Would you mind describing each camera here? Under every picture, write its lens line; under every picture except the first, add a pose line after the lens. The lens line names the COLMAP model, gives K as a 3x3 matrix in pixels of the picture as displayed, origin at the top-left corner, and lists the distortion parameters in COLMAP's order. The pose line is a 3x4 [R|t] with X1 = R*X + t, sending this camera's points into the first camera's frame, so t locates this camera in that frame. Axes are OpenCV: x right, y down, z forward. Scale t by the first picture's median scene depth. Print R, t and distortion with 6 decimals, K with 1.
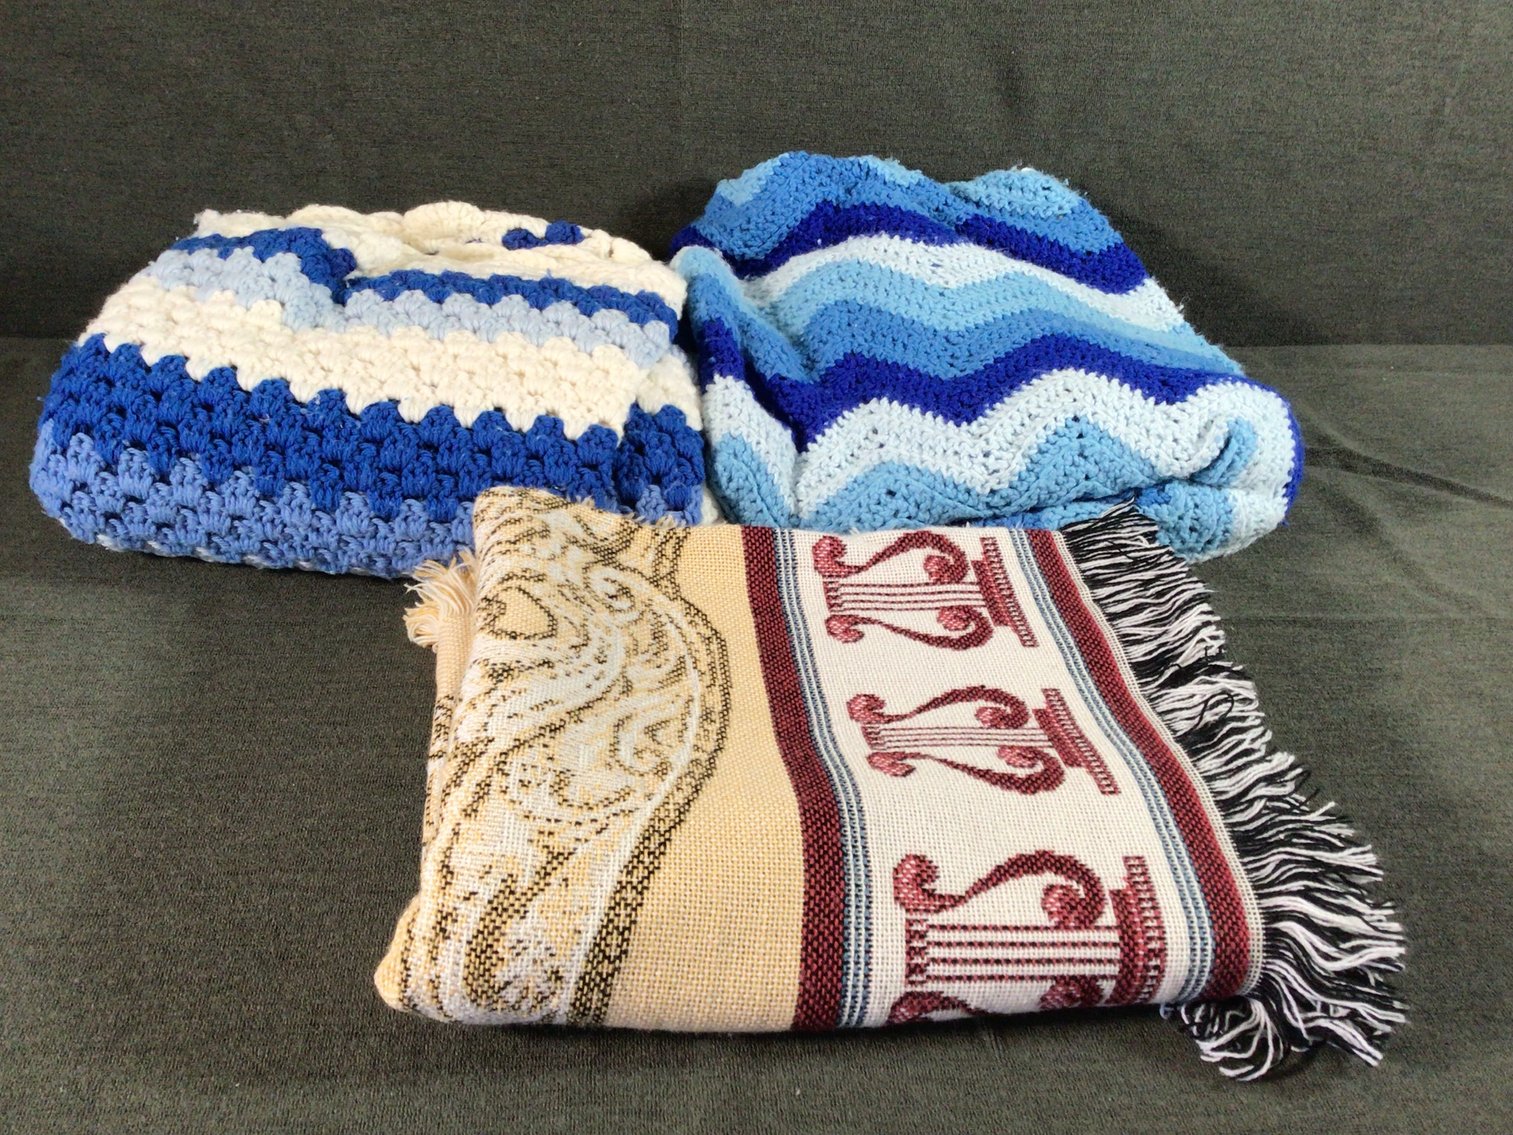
lens RADIAL K [[1398.6, 0, 755.0], [0, 1398.6, 581.7], [0, 0, 1]] dist [-0.010121, -0.033320]
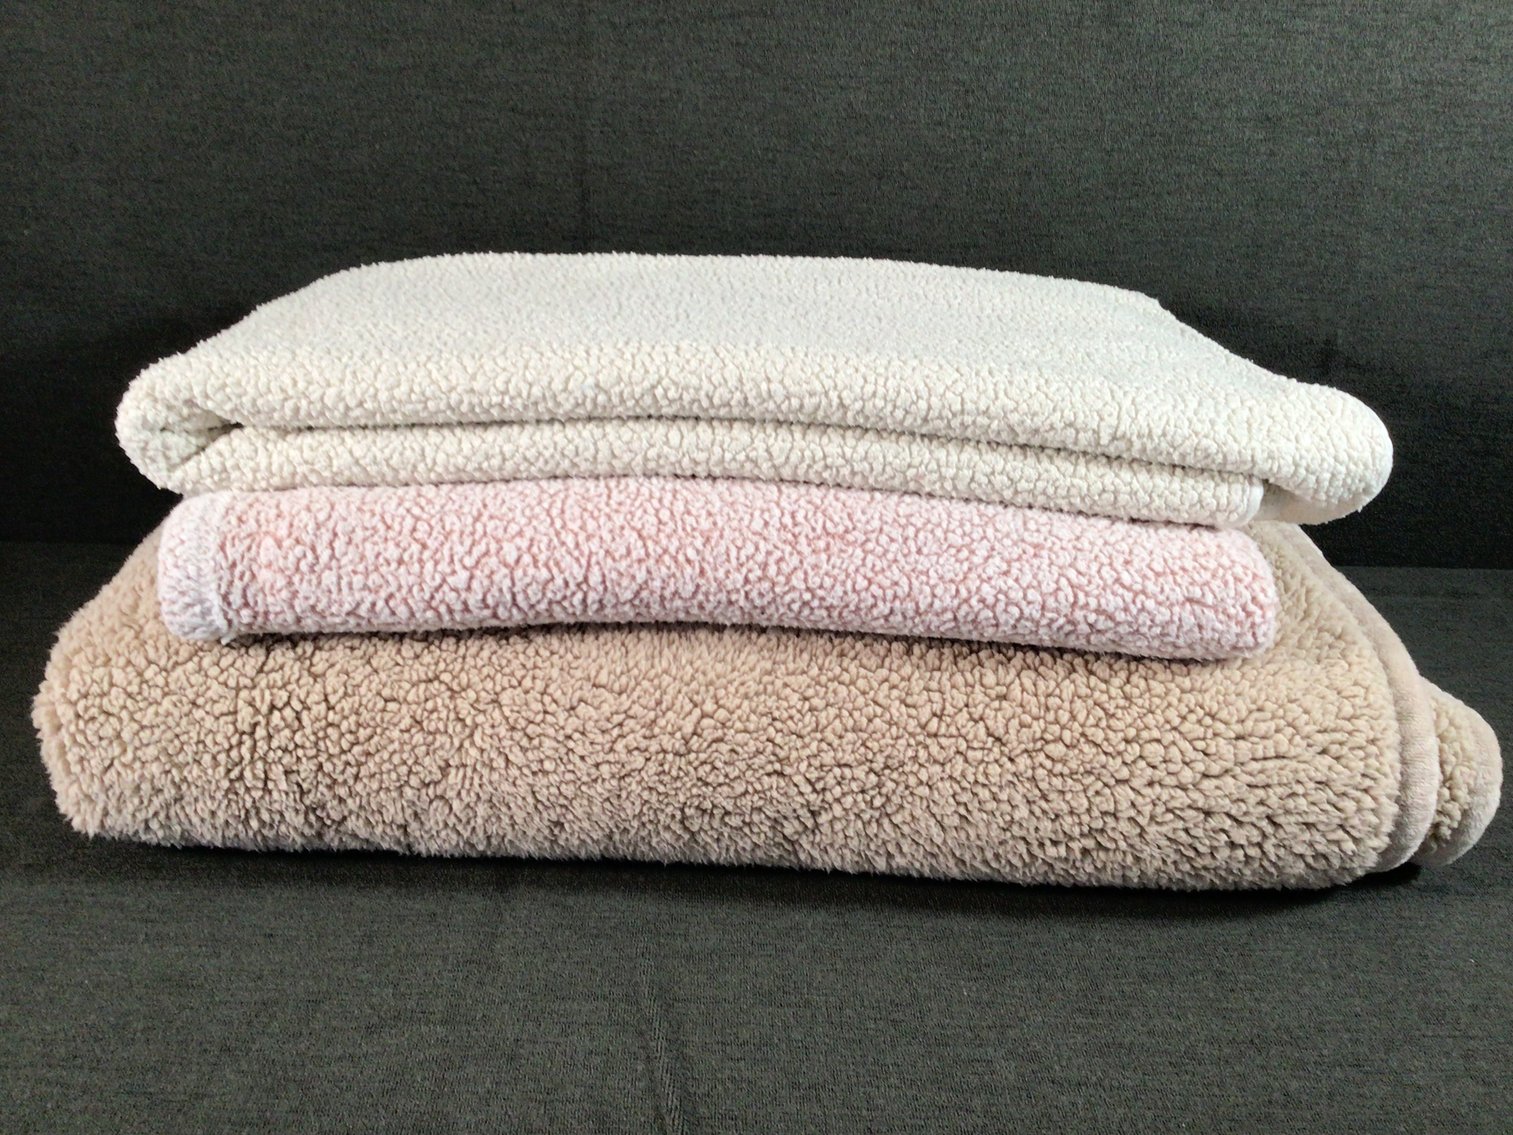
lens RADIAL K [[1398.6, 0, 765.4], [0, 1398.6, 563.6], [0, 0, 1]] dist [-0.010121, -0.033320]
pose [[0.998311, 0.014451, -0.056272, 0.137758], [-0.023283, 0.986906, -0.159610, -0.002557], [0.053229, 0.160650, 0.985575, -0.012683]]
